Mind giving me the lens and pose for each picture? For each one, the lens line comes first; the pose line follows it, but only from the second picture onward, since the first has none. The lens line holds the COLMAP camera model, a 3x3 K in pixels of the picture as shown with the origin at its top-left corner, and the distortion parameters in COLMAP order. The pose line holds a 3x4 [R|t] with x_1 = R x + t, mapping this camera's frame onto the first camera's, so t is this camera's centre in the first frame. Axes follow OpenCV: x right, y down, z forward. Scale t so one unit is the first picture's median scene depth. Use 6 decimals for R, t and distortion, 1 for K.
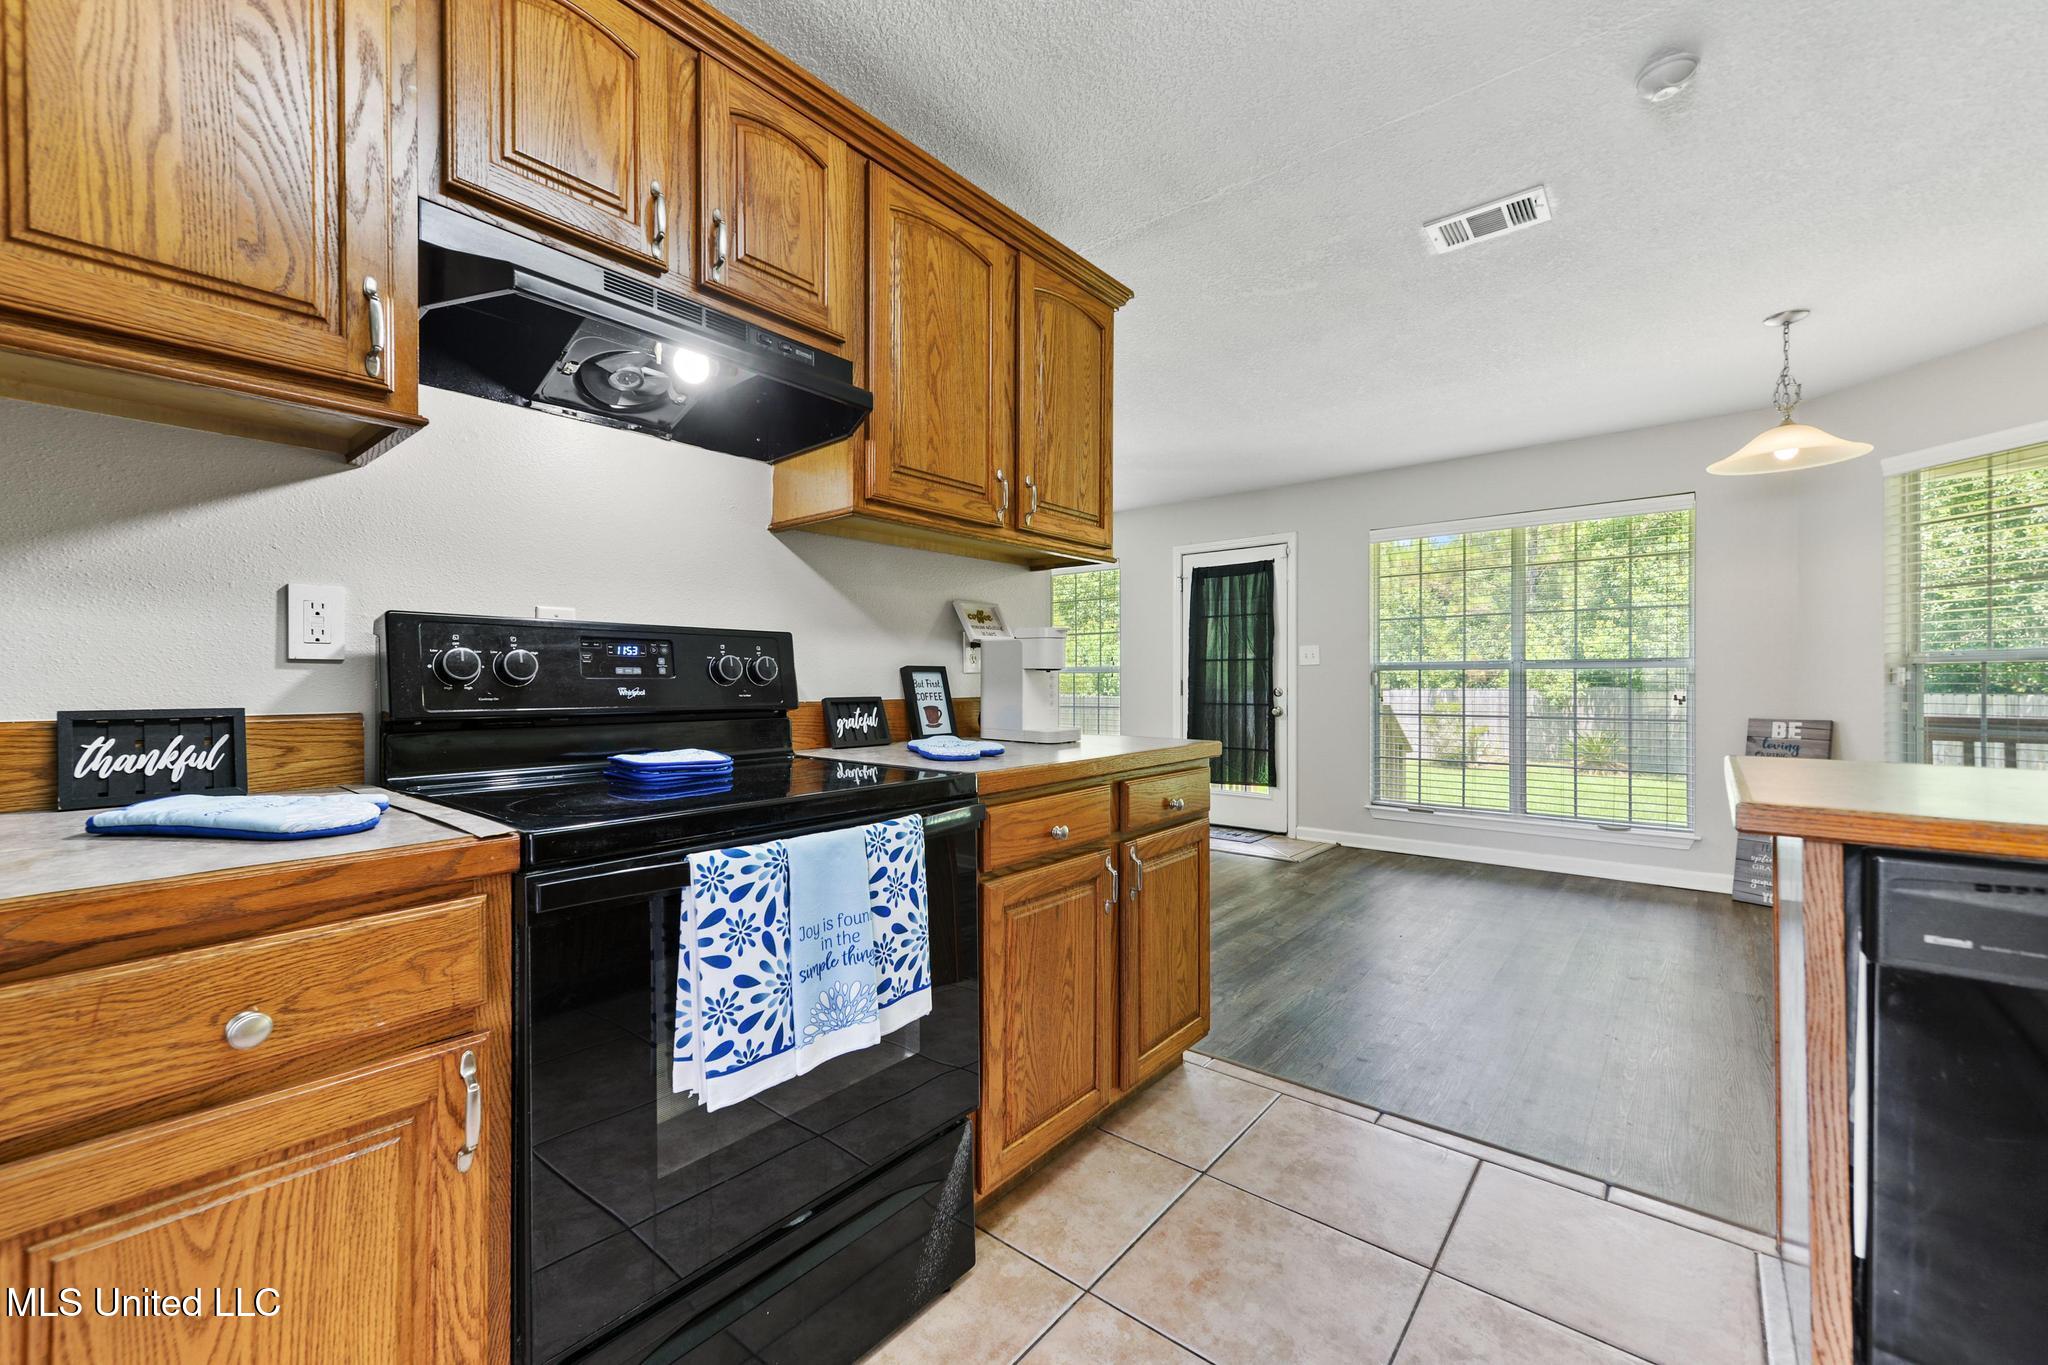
lens RADIAL K [[831.4, 0, 1006.8], [0, 831.4, 683.8], [0, 0, 1]] dist [0.010093, -0.000098]
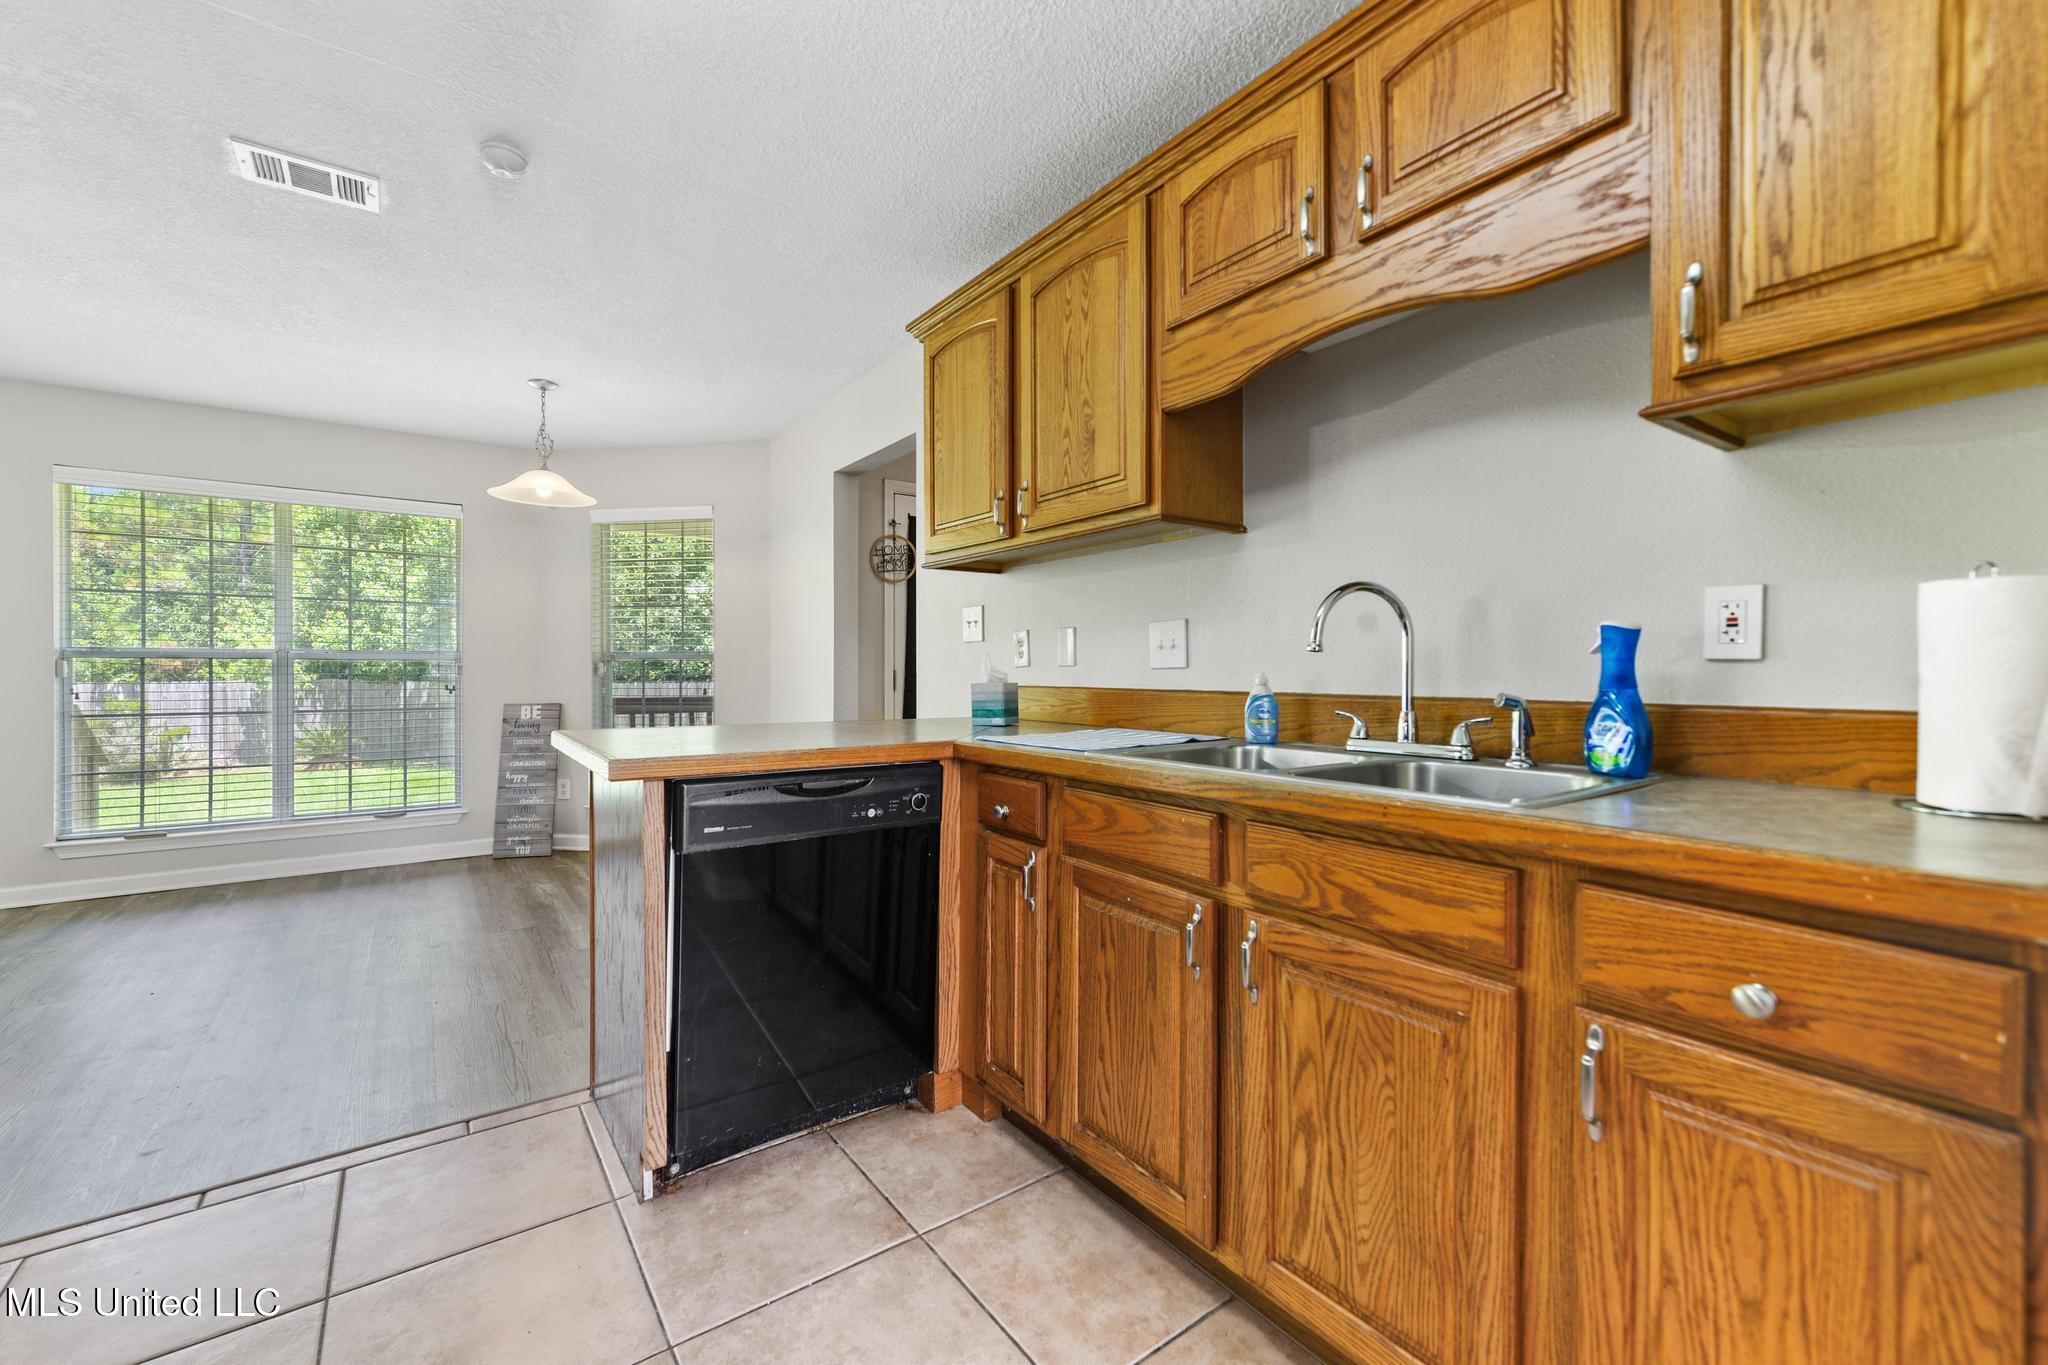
lens RADIAL K [[831.4, 0, 1007.6], [0, 831.4, 674.6], [0, 0, 1]] dist [0.010093, -0.000098]
pose [[0.243214, -0.000298, 0.969973, -0.113692], [0.002300, 0.999997, -0.000270, 0.001887], [-0.969970, 0.002297, 0.243214, 0.017153]]
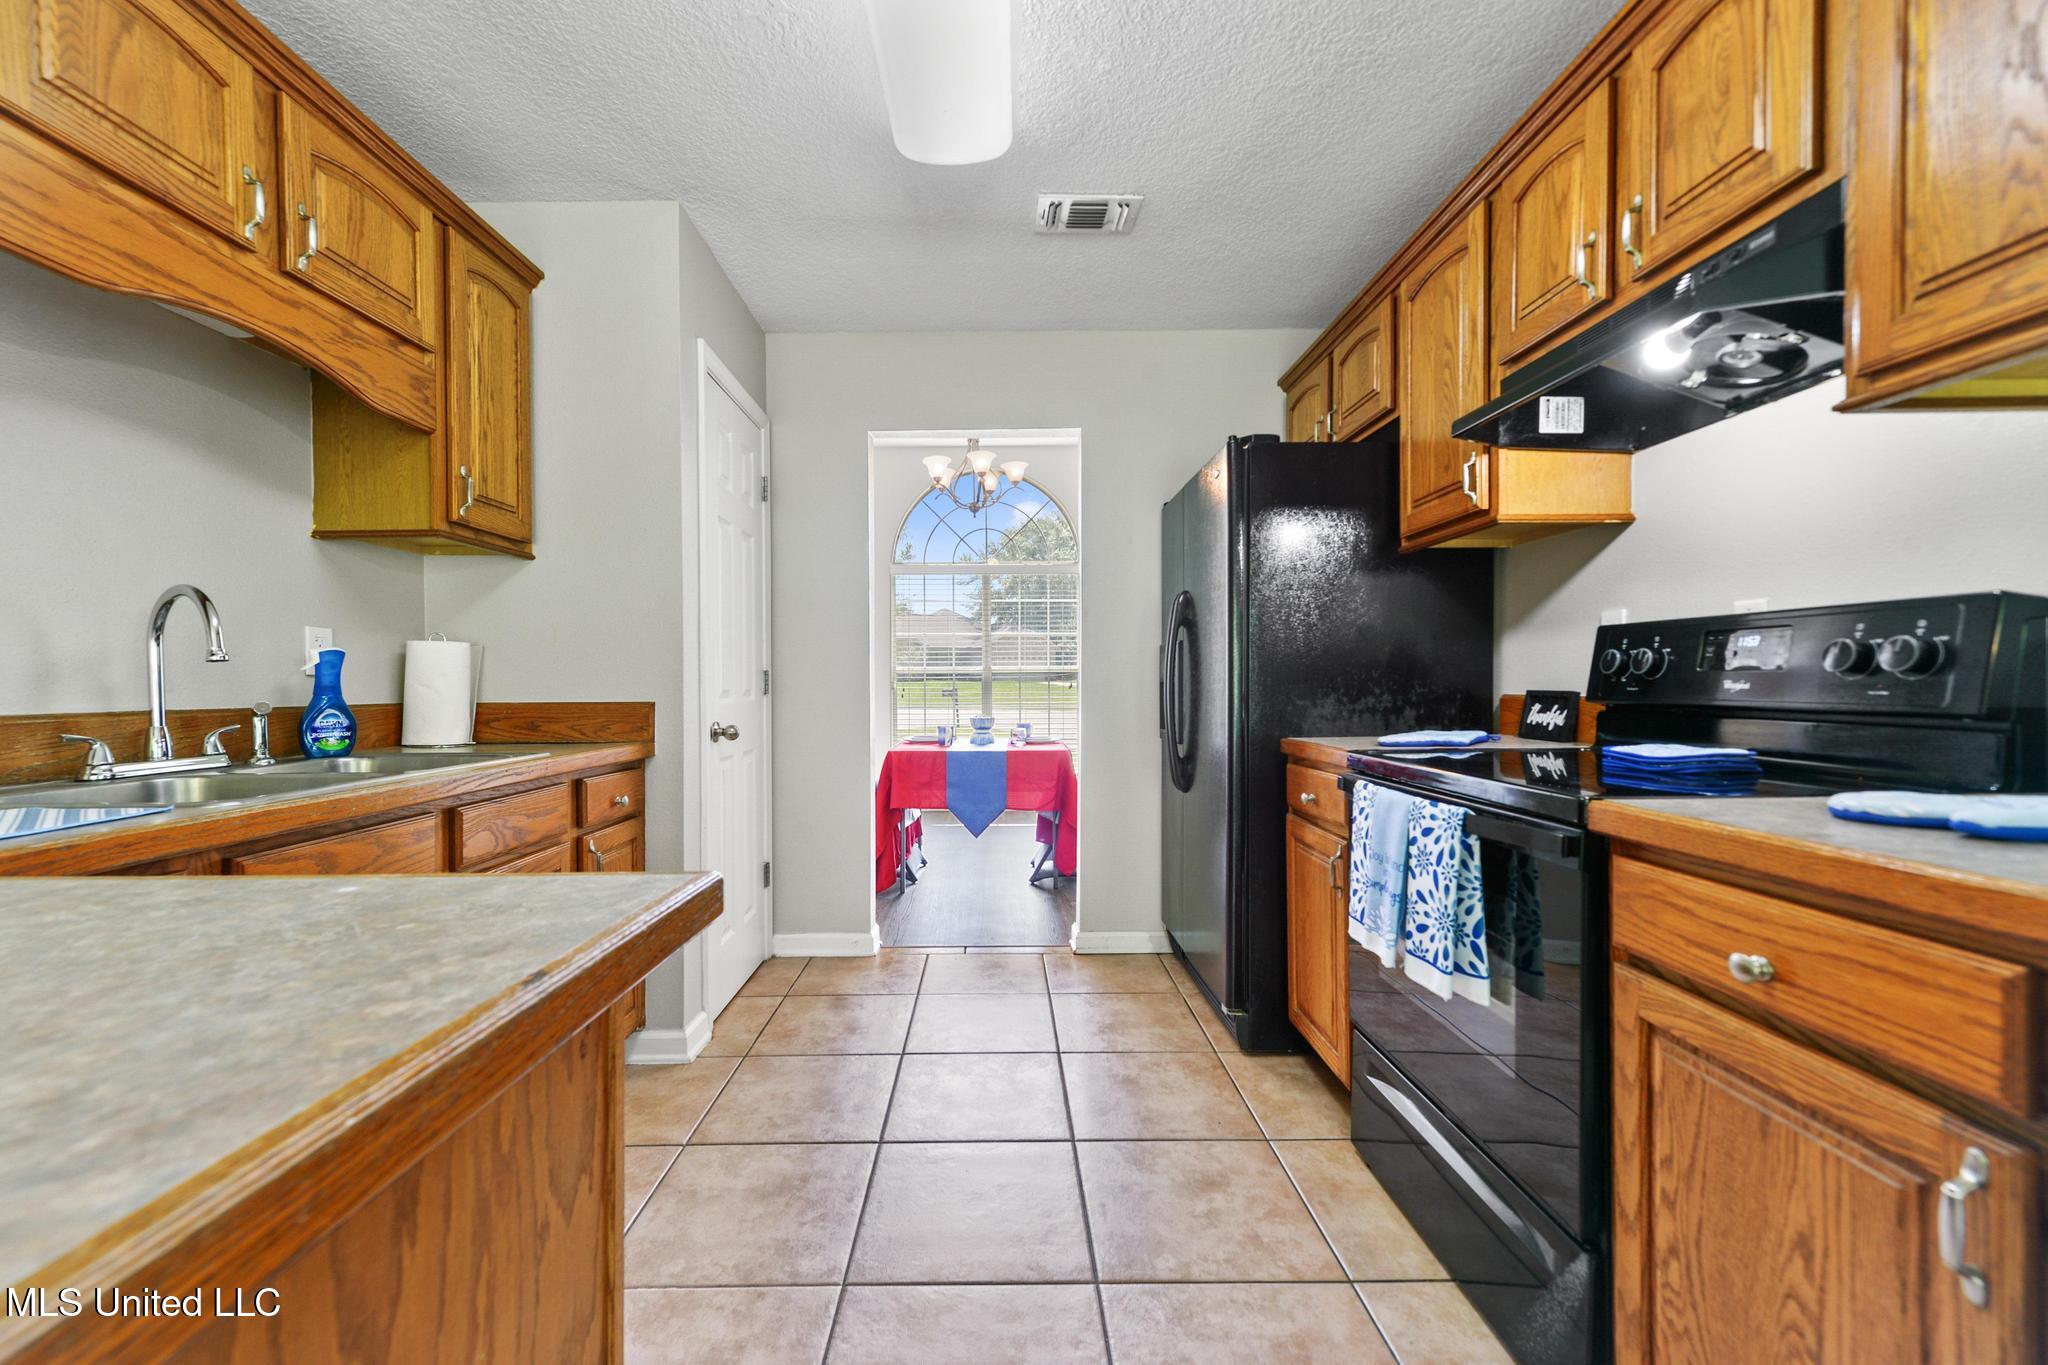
lens RADIAL K [[831.4, 0, 1016.7], [0, 831.4, 688.2], [0, 0, 1]] dist [0.010093, -0.000098]
pose [[-0.749597, 0.011451, -0.661796, 0.435647], [0.004118, 0.999912, 0.012638, -0.001081], [0.661882, 0.006748, -0.749578, 0.636602]]
